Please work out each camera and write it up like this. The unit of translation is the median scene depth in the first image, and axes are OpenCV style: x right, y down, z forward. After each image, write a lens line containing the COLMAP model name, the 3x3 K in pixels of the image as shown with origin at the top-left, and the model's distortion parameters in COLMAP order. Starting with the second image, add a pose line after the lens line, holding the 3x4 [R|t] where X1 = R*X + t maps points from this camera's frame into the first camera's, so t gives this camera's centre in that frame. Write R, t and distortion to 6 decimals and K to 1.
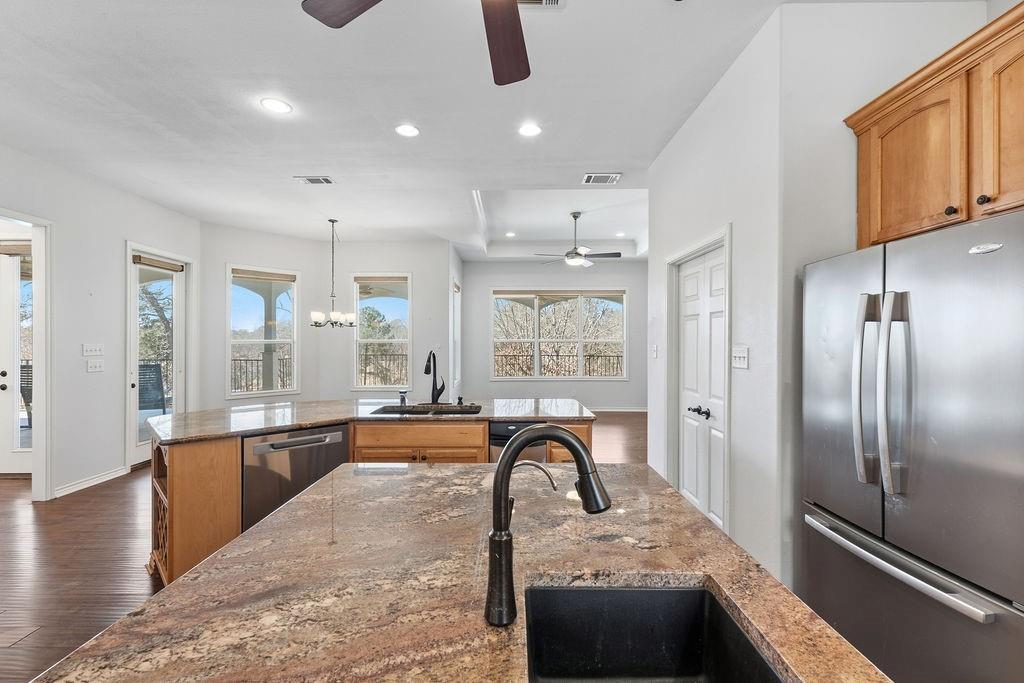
lens RADIAL K [[434.0, 0, 507.0], [0, 434.0, 343.8], [0, 0, 1]] dist [0.006108, -0.000470]
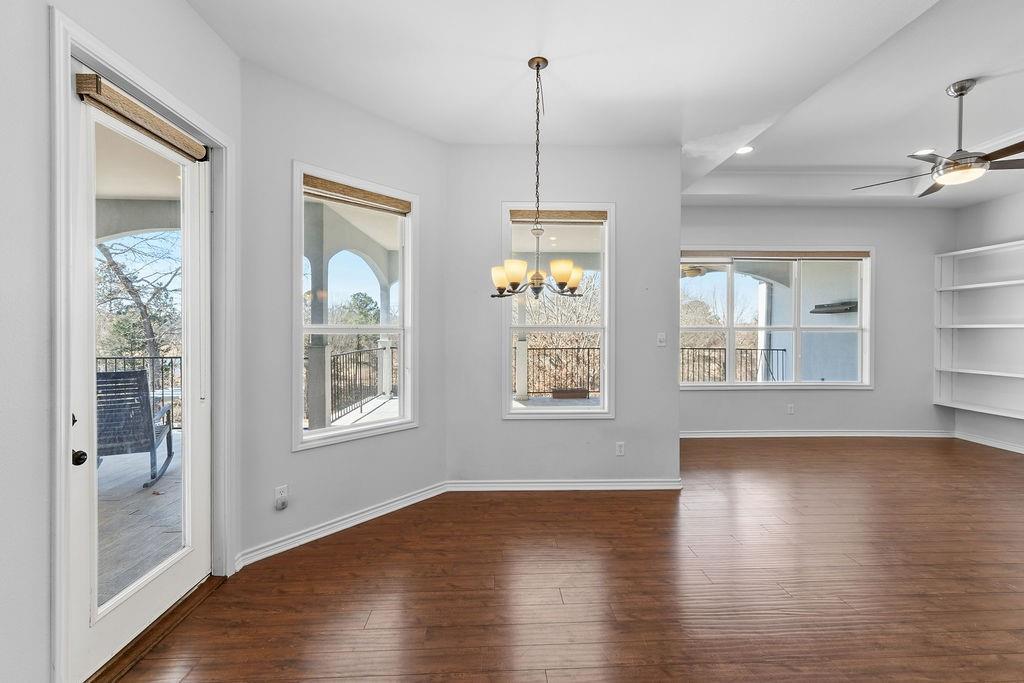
lens RADIAL K [[434.0, 0, 510.3], [0, 434.0, 335.6], [0, 0, 1]] dist [0.006108, -0.000470]
pose [[0.999222, 0.000407, 0.039443, -1.585412], [-0.000733, 0.999966, 0.008247, -0.002207], [-0.039438, -0.008270, 0.999188, 1.918440]]
